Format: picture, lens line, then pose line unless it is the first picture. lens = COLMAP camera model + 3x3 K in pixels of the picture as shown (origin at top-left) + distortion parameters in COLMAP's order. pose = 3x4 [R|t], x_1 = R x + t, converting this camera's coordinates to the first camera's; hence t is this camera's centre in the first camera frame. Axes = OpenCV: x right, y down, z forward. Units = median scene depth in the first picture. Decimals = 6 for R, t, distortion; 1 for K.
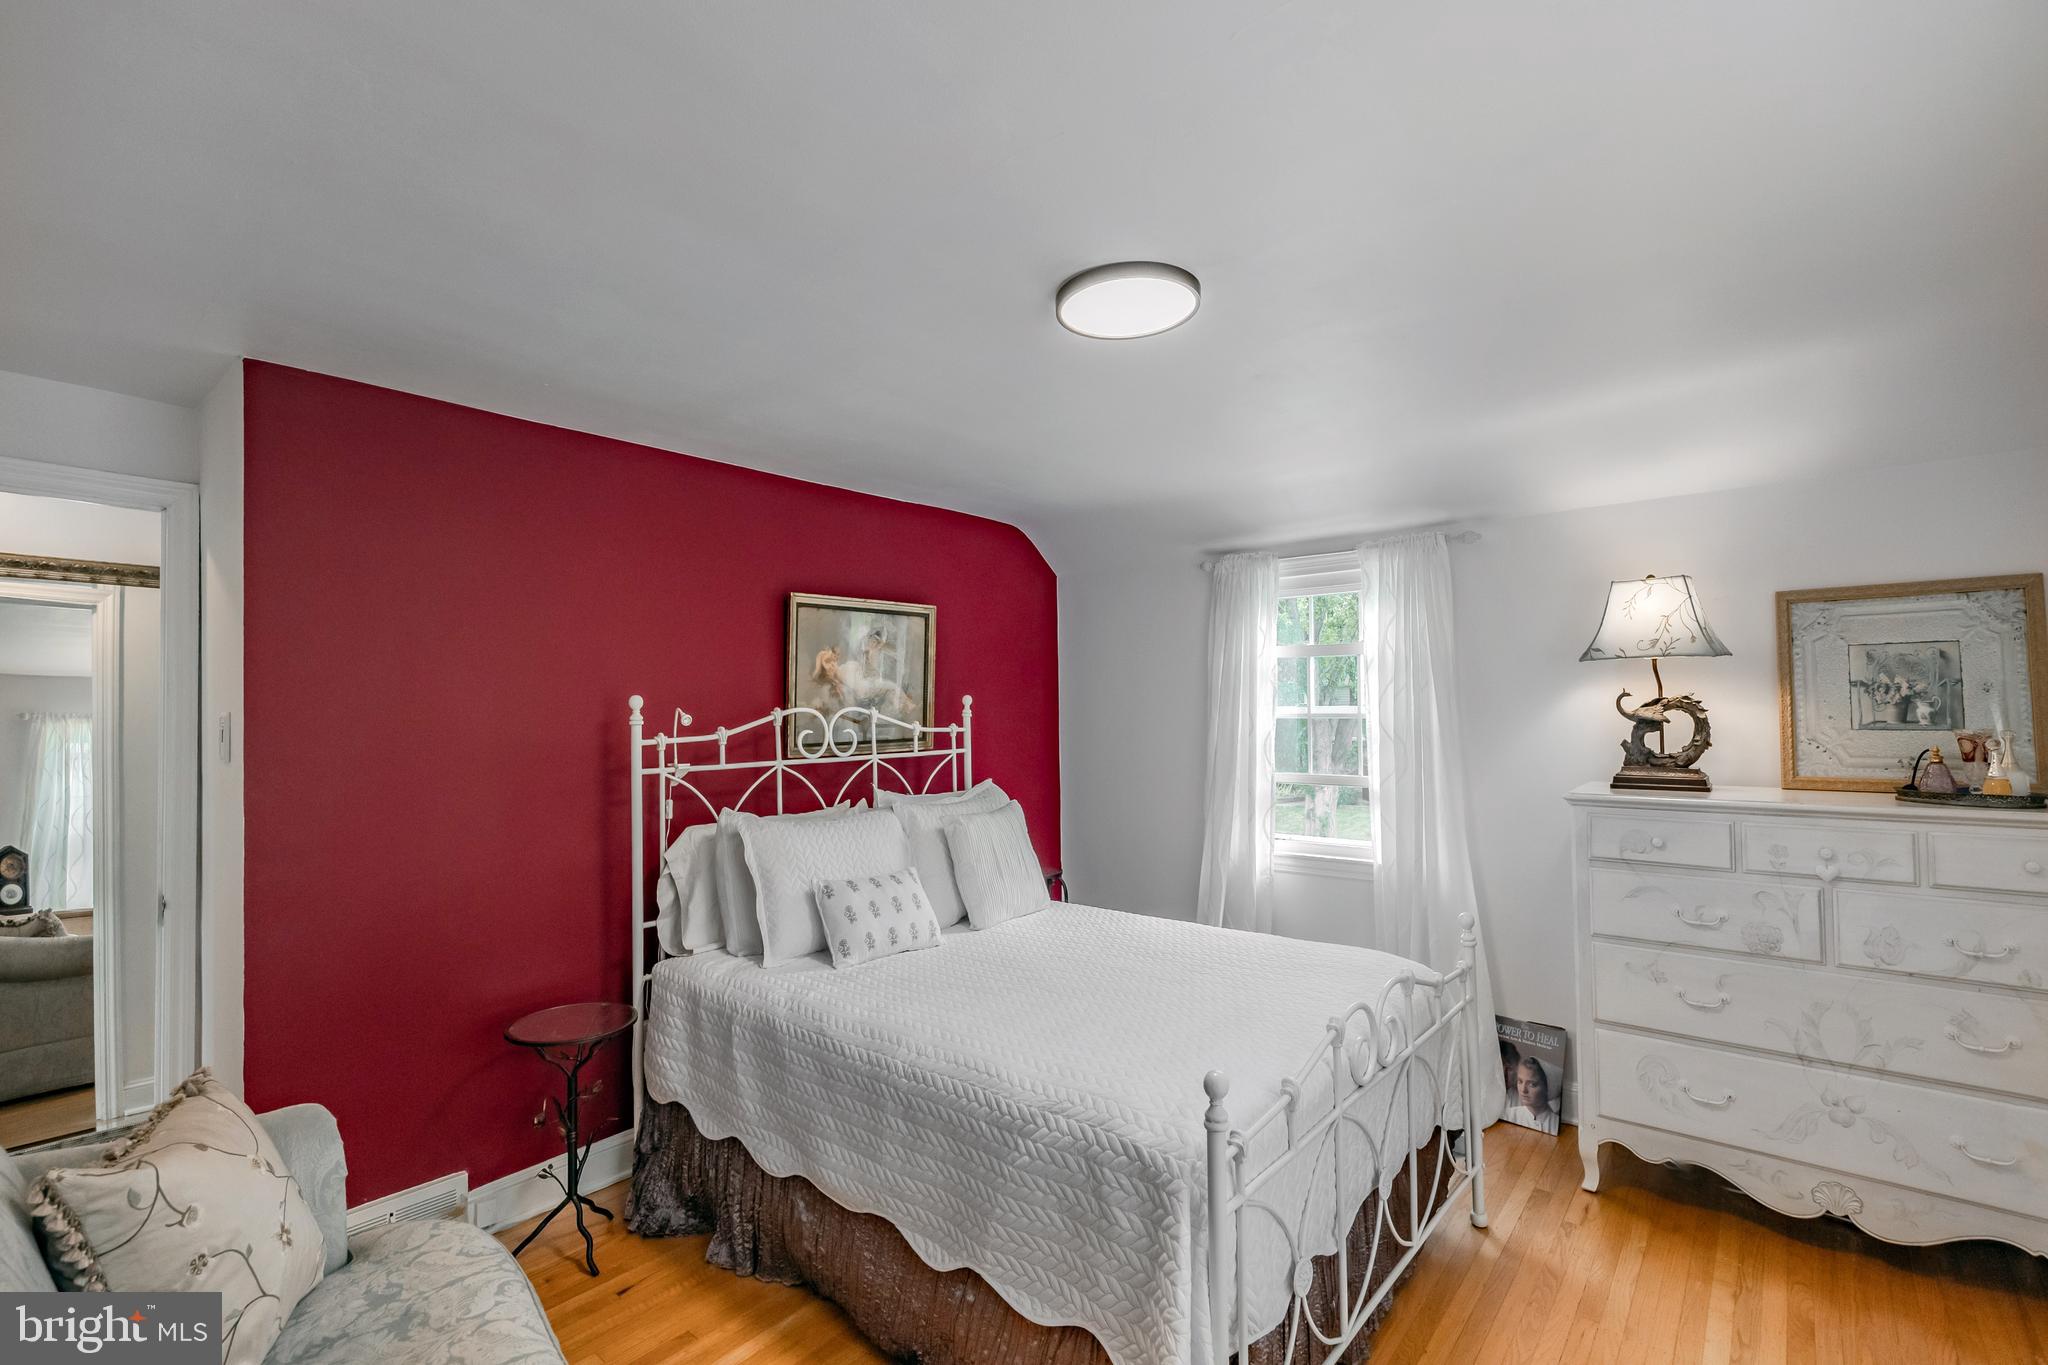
lens RADIAL K [[921.5, 0, 1023.1], [0, 921.5, 681.7], [0, 0, 1]] dist [-0.024224, -0.000081]
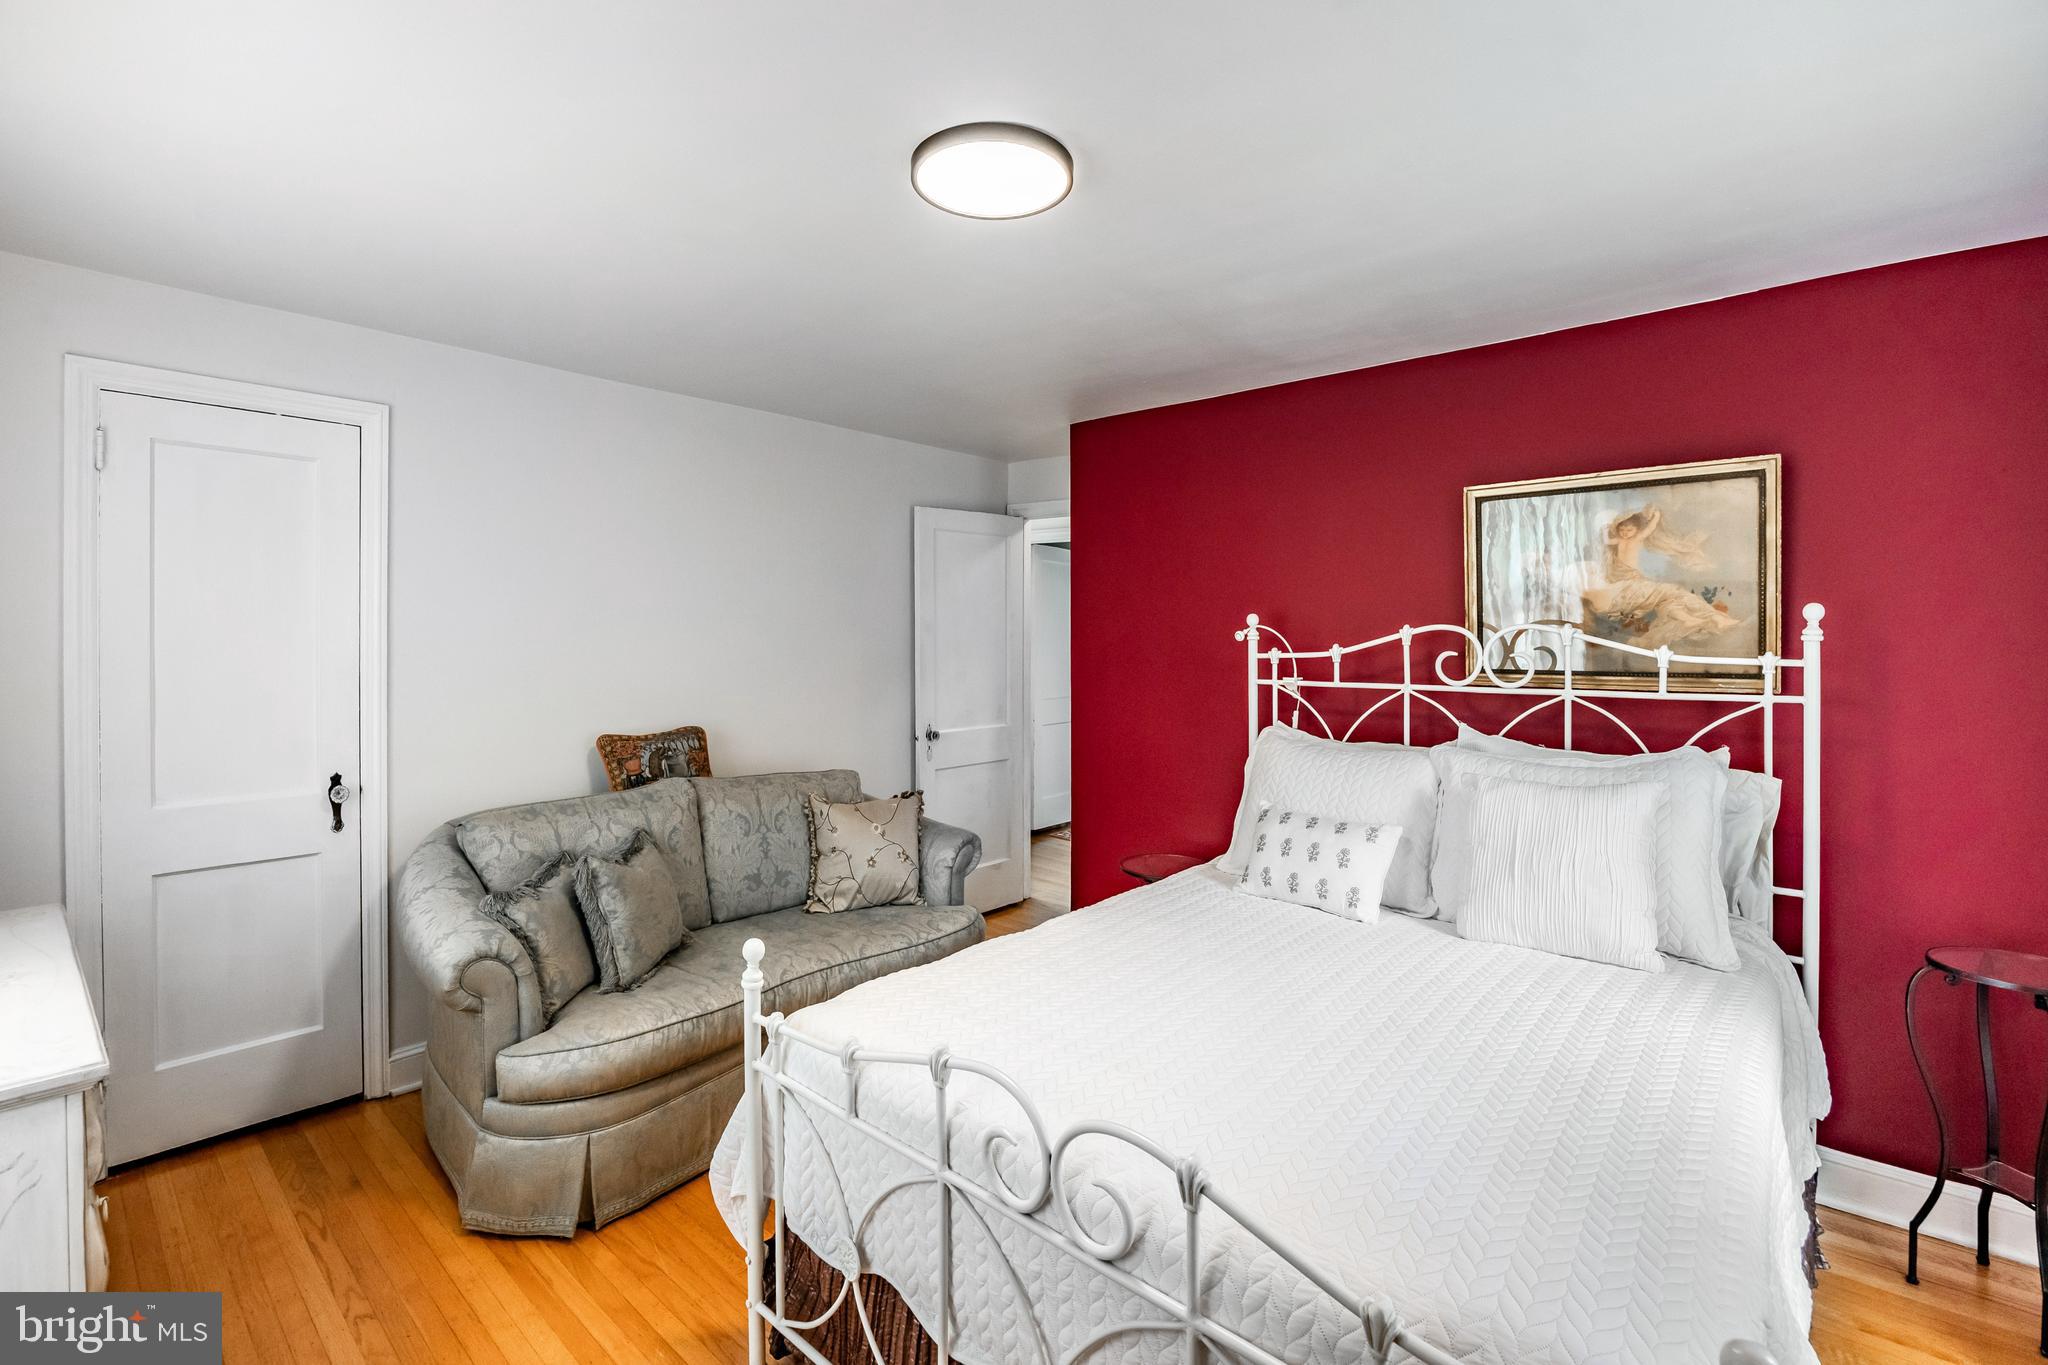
lens RADIAL K [[921.5, 0, 994.7], [0, 921.5, 638.1], [0, 0, 1]] dist [-0.024224, -0.000081]
pose [[-0.057486, 0.015860, -0.998220, 0.642608], [0.027851, 0.999510, 0.014276, 0.017272], [0.997958, -0.026981, -0.057900, 0.654759]]
